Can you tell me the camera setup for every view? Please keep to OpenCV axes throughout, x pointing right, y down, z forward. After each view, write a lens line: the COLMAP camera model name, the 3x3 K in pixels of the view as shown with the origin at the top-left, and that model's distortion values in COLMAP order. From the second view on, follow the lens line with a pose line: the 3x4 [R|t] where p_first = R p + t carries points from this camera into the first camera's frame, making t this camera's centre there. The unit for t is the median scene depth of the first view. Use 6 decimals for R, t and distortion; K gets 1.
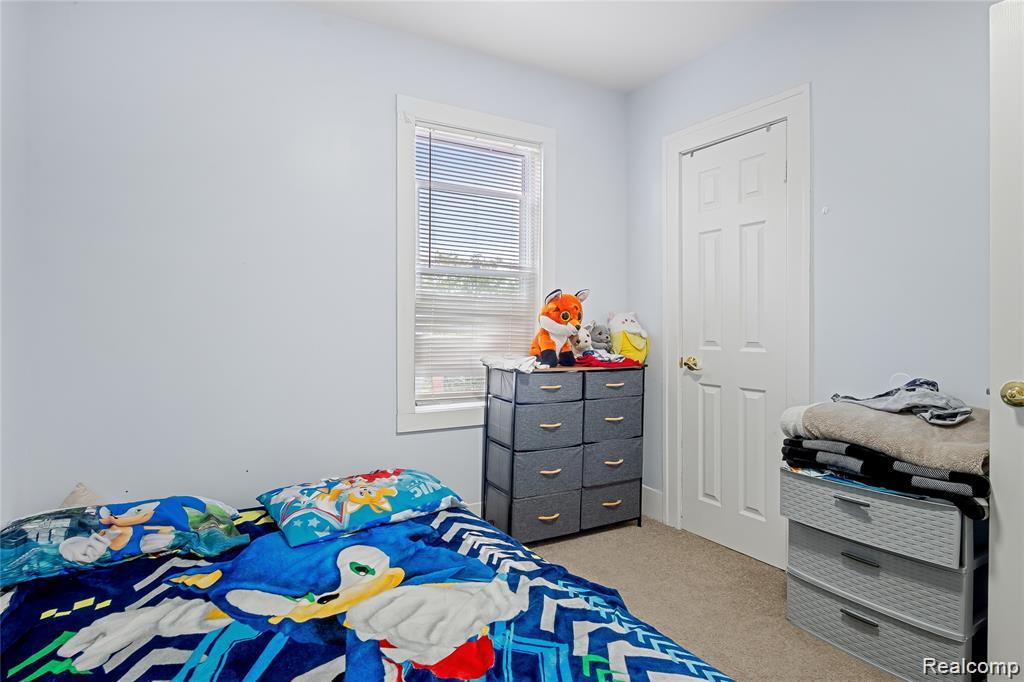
lens RADIAL K [[549.4, 0, 506.1], [0, 549.4, 334.7], [0, 0, 1]] dist [0.006250, -0.007701]
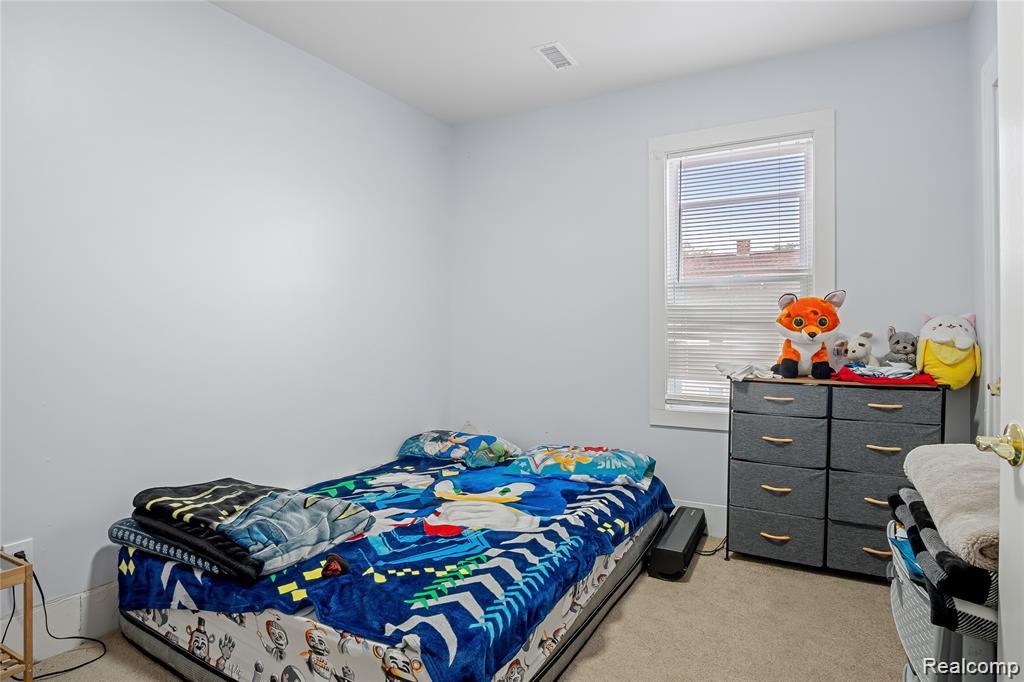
lens RADIAL K [[549.4, 0, 506.1], [0, 549.4, 334.7], [0, 0, 1]] dist [0.006250, -0.007701]
pose [[0.526422, -0.000655, -0.850223, 0.640157], [-0.008159, 0.999950, -0.005822, -0.004423], [0.850184, 0.010002, 0.526390, 0.112376]]
